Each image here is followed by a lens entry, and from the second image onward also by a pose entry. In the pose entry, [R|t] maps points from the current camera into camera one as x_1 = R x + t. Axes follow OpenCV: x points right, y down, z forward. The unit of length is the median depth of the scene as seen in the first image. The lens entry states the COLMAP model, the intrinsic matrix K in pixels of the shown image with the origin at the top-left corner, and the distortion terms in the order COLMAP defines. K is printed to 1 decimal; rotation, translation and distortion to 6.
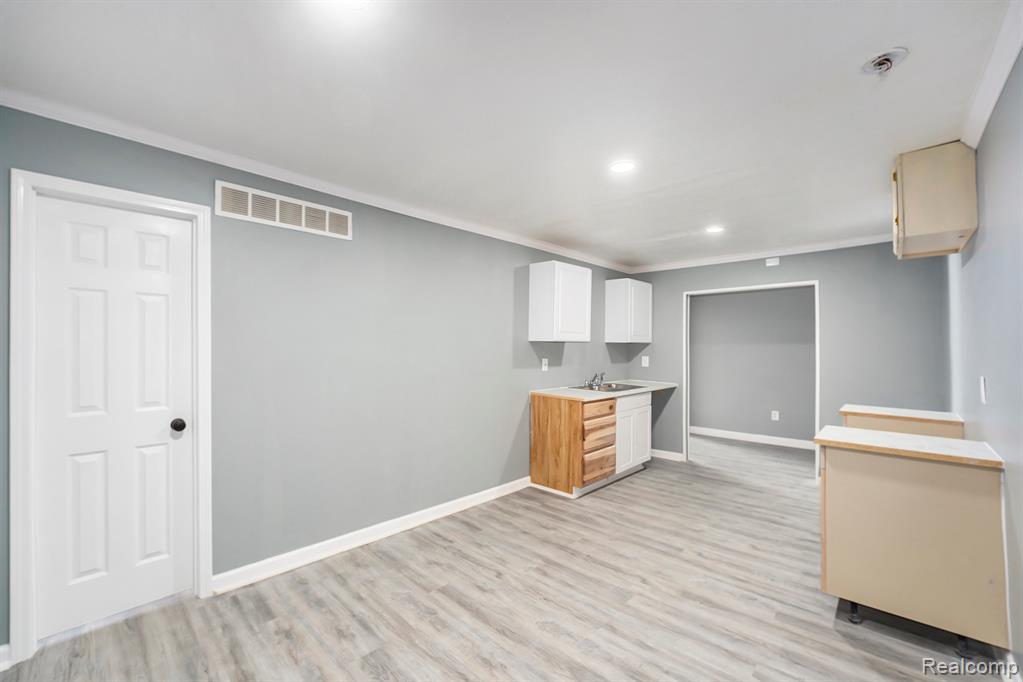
lens RADIAL K [[420.8, 0, 503.6], [0, 420.8, 344.2], [0, 0, 1]] dist [-0.010939, 0.000150]
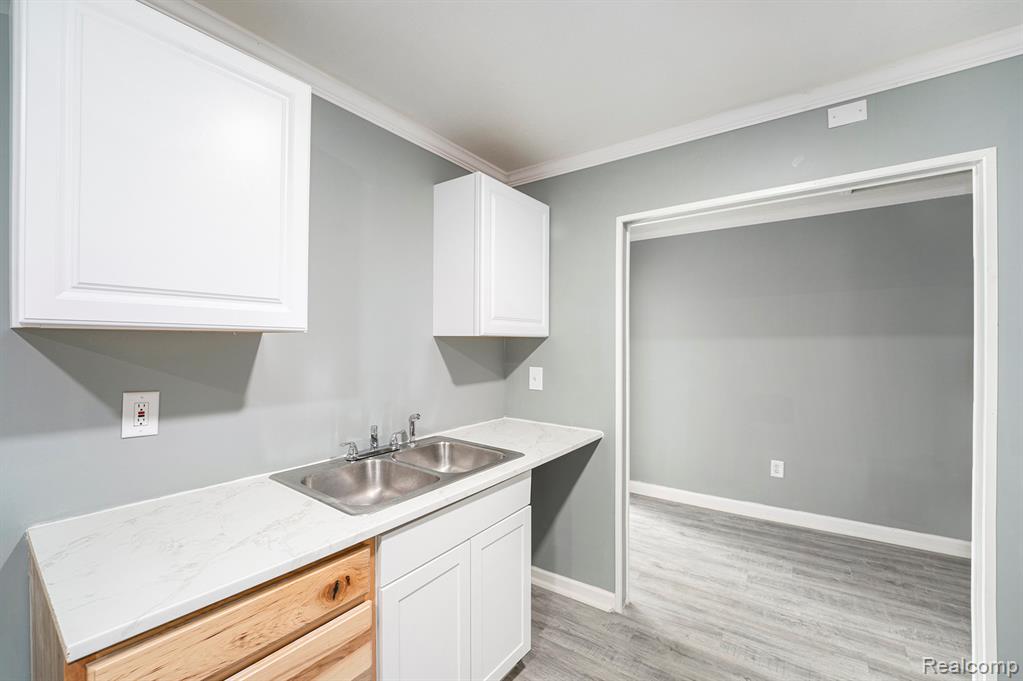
lens RADIAL K [[420.8, 0, 503.6], [0, 420.8, 343.7], [0, 0, 1]] dist [-0.010939, 0.000150]
pose [[0.991668, -0.003944, 0.128757, 0.335303], [0.002866, 0.999959, 0.008552, -0.000038], [-0.128786, -0.008112, 0.991639, 0.763939]]
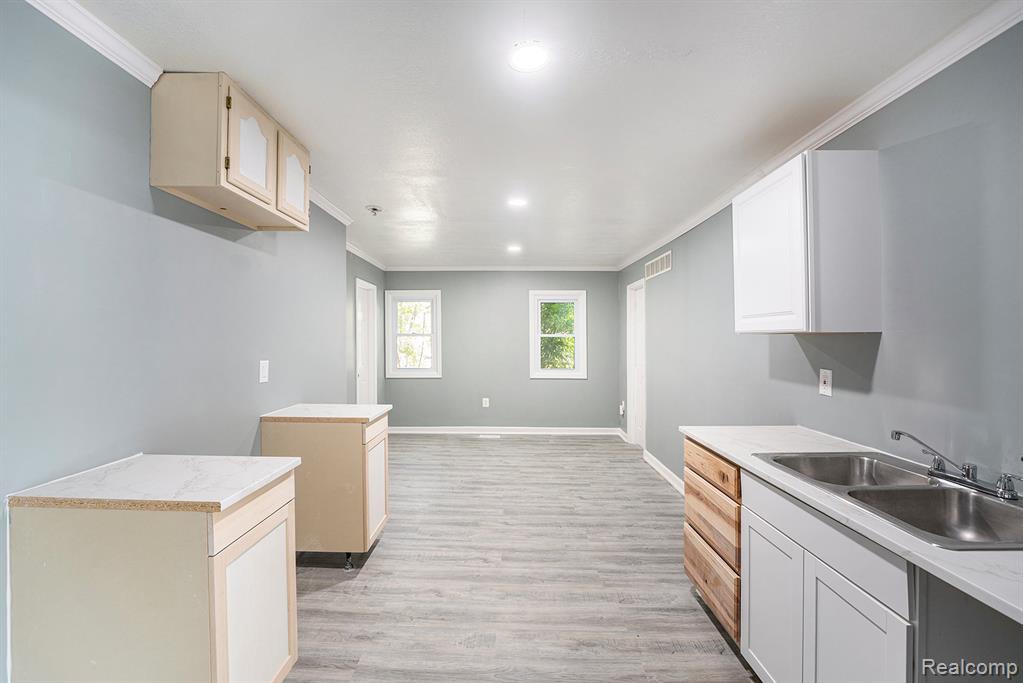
lens RADIAL K [[420.8, 0, 503.6], [0, 420.8, 344.7], [0, 0, 1]] dist [-0.010939, 0.000150]
pose [[-0.731944, -0.004095, -0.681353, 0.768134], [-0.007625, 0.999969, 0.002181, 0.008277], [0.681323, 0.006791, -0.731952, 1.214607]]
